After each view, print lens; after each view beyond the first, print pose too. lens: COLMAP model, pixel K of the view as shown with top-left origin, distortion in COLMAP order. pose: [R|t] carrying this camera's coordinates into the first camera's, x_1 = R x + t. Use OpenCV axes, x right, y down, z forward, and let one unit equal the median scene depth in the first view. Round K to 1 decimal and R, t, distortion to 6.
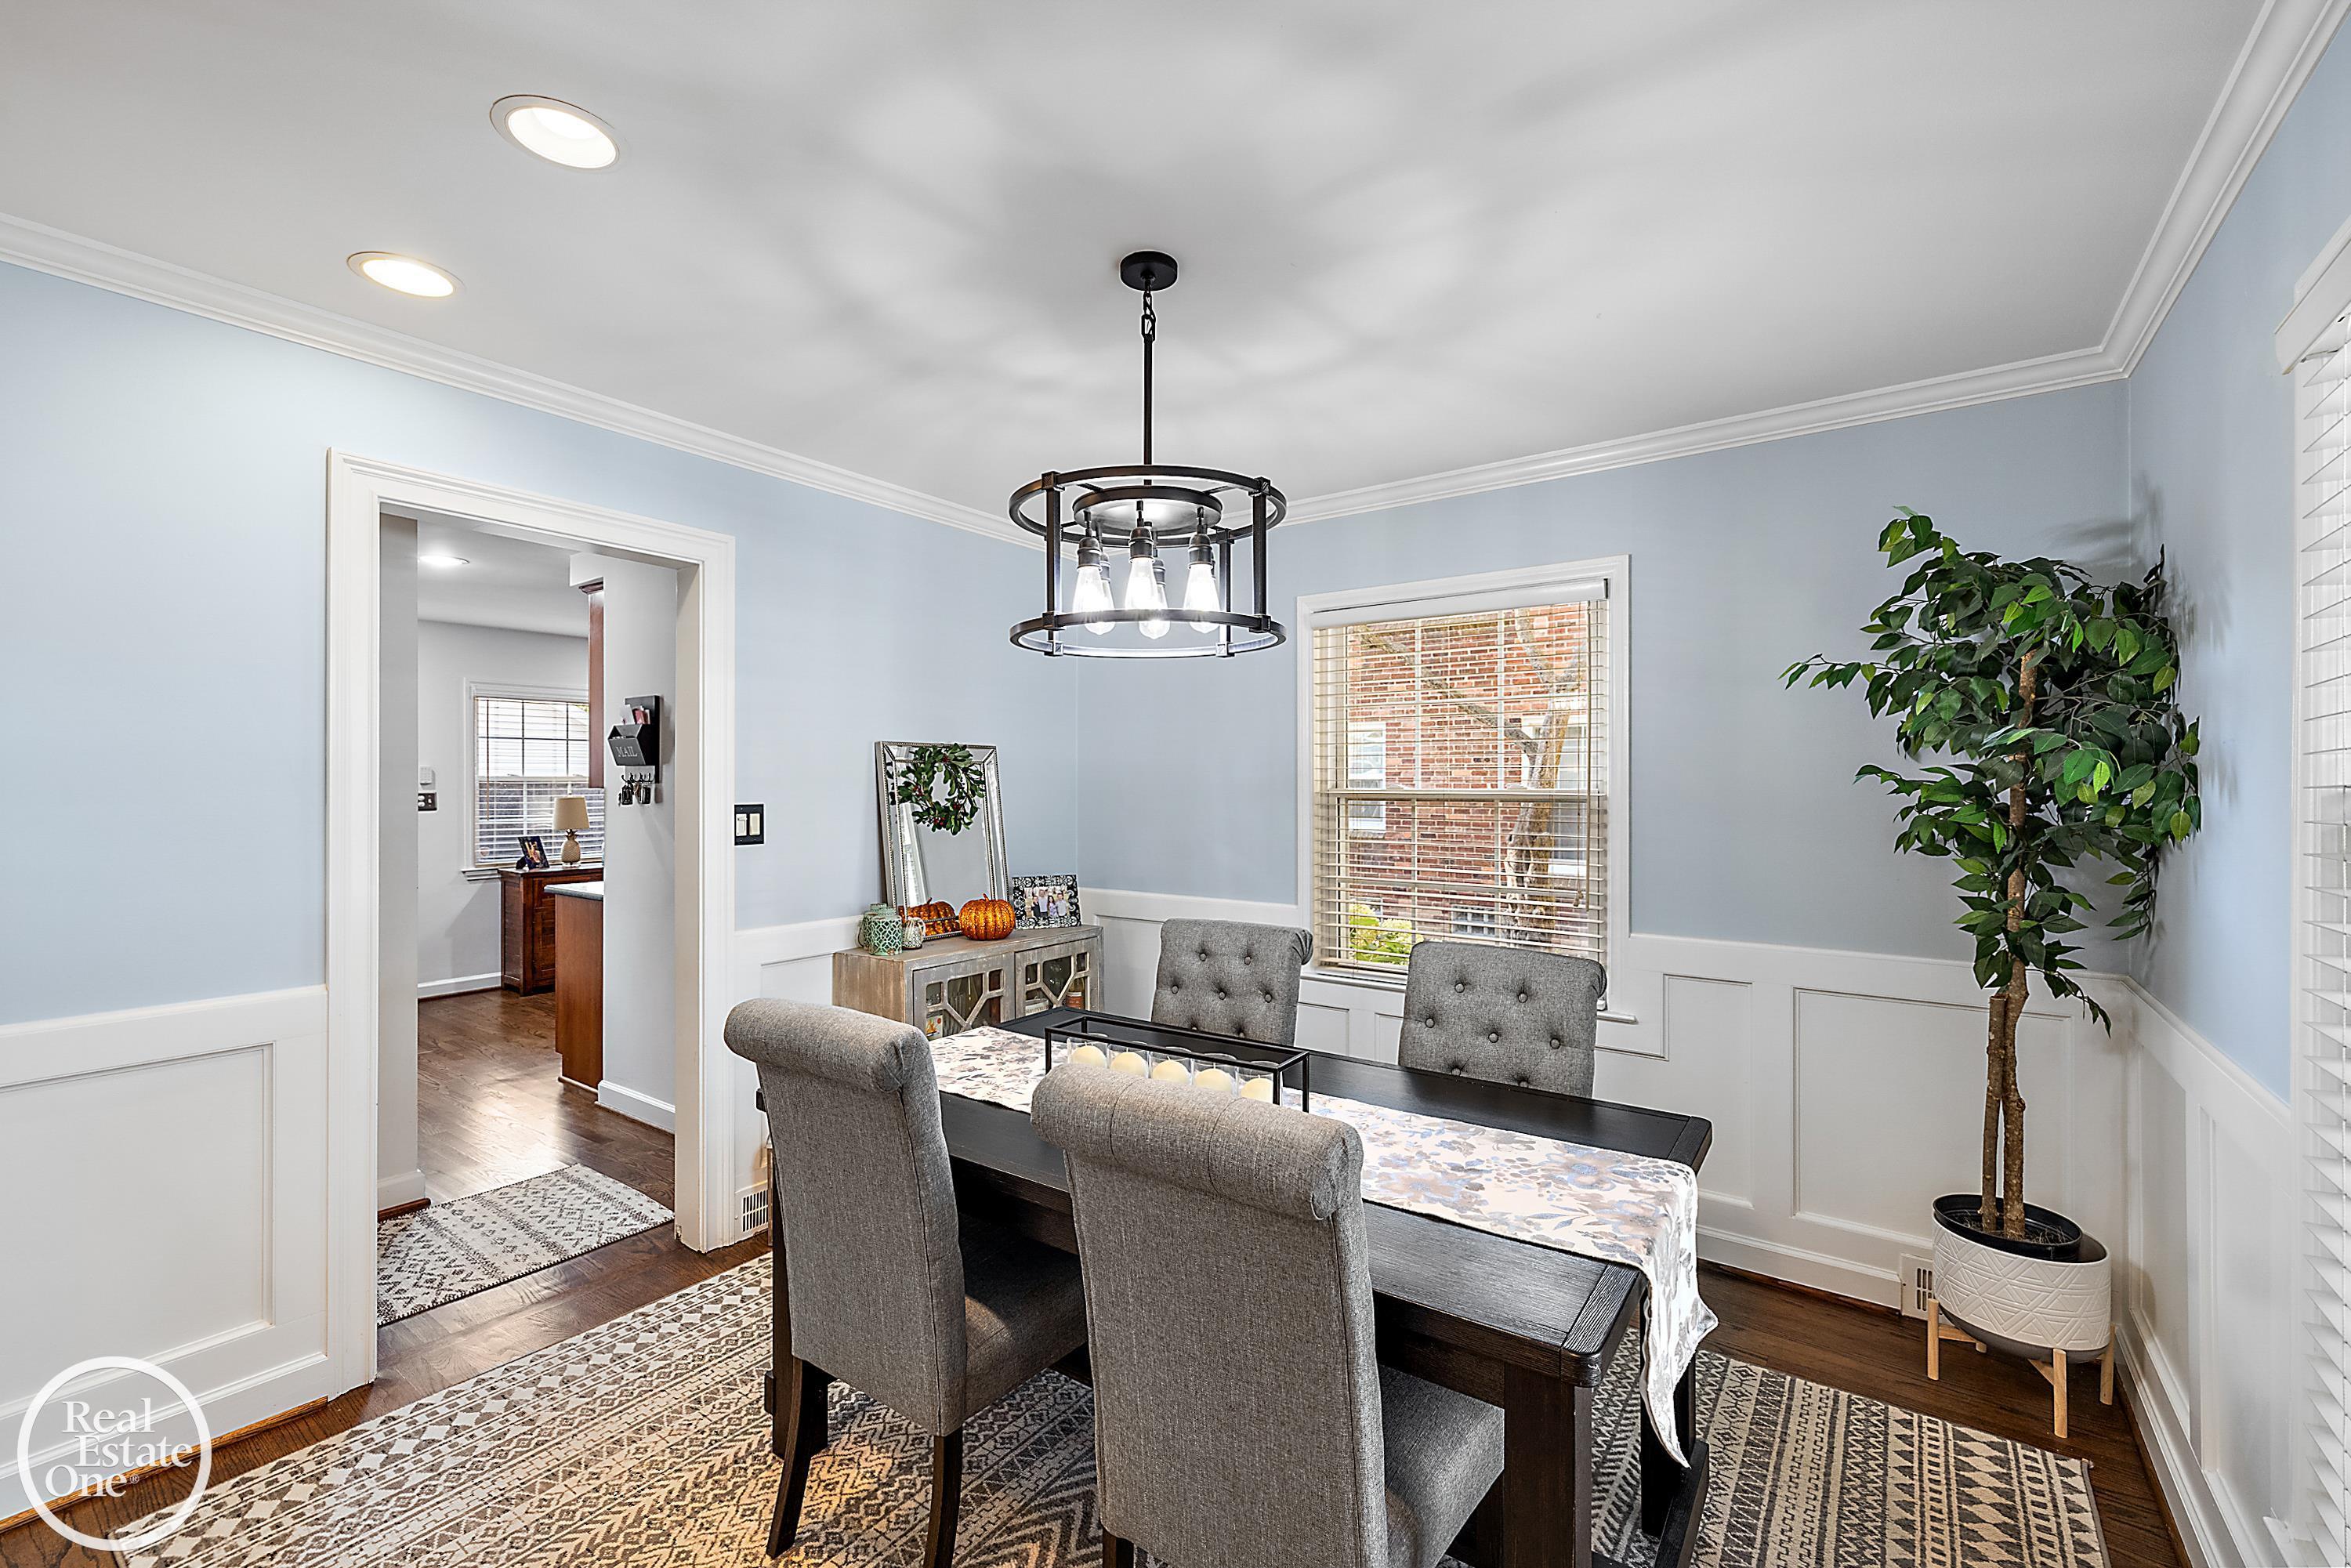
lens RADIAL K [[991.0, 0, 1164.7], [0, 991.0, 779.8], [0, 0, 1]] dist [0.005122, 0.000559]
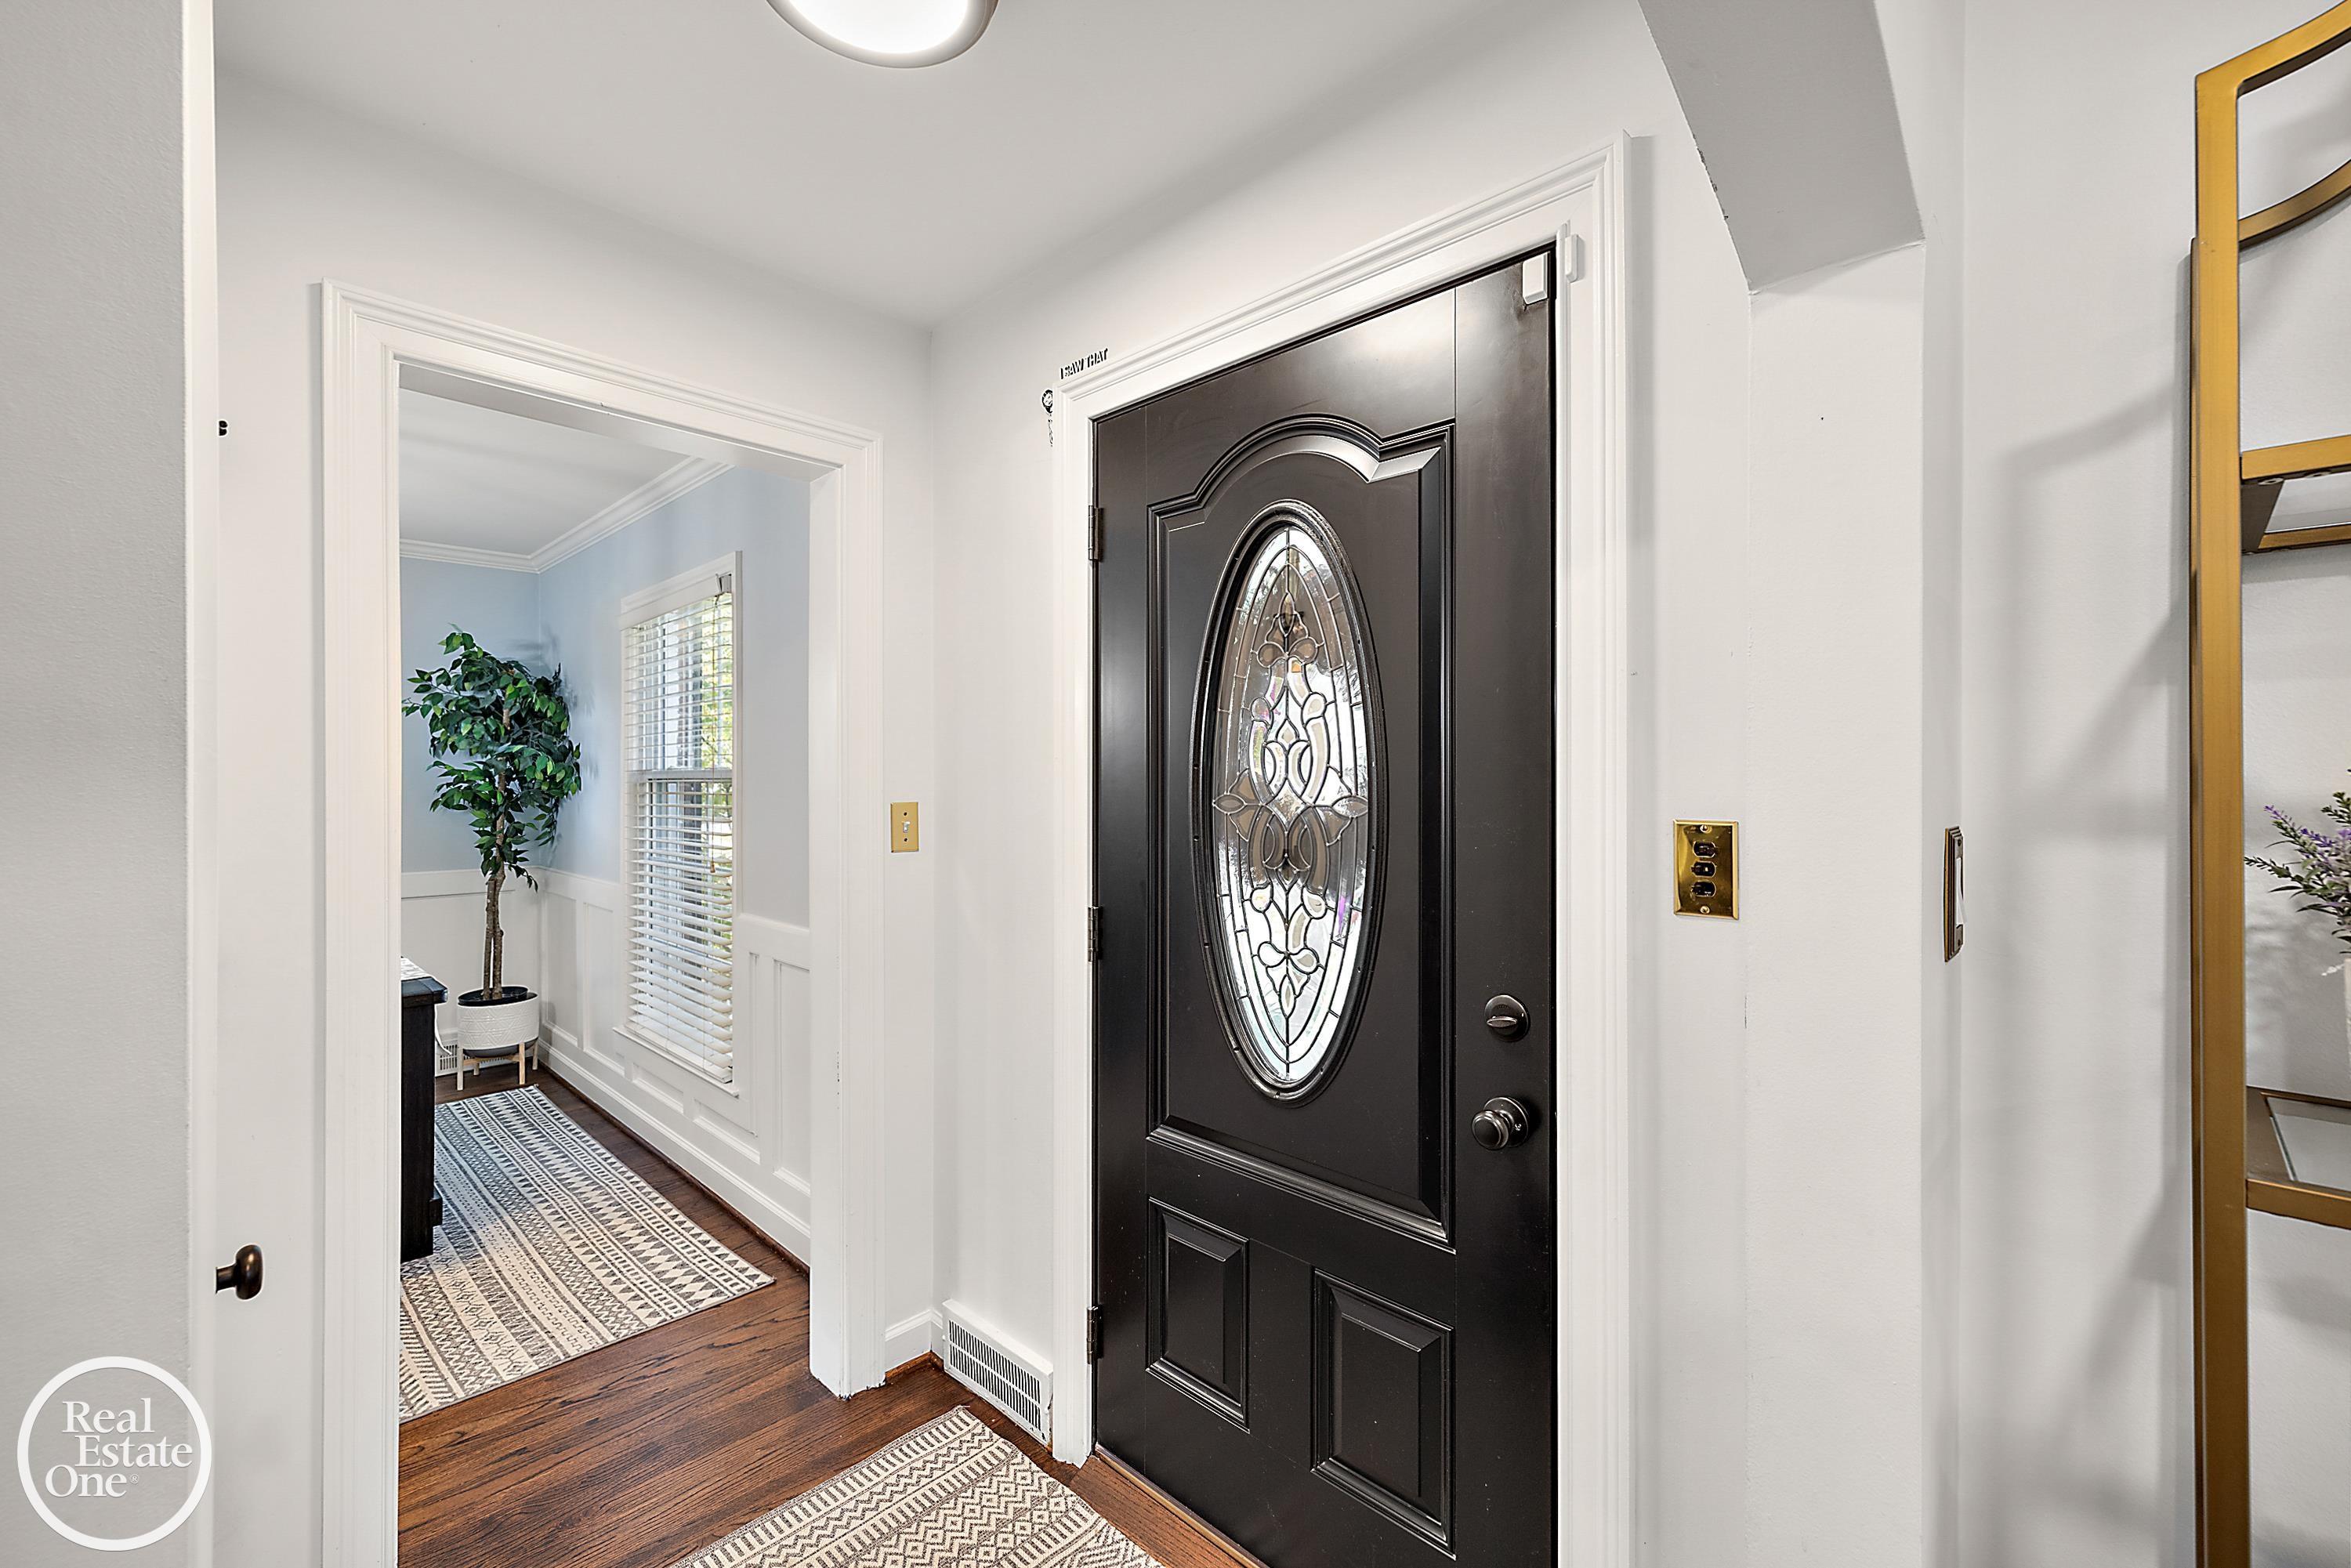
lens RADIAL K [[955.1, 0, 1166.1], [0, 955.1, 777.1], [0, 0, 1]] dist [-0.002320, -0.000108]
pose [[0.125384, -0.000678, 0.992108, -0.873976], [-0.000424, 1.000000, 0.000737, 0.013564], [-0.992108, -0.000513, 0.125383, -0.561459]]
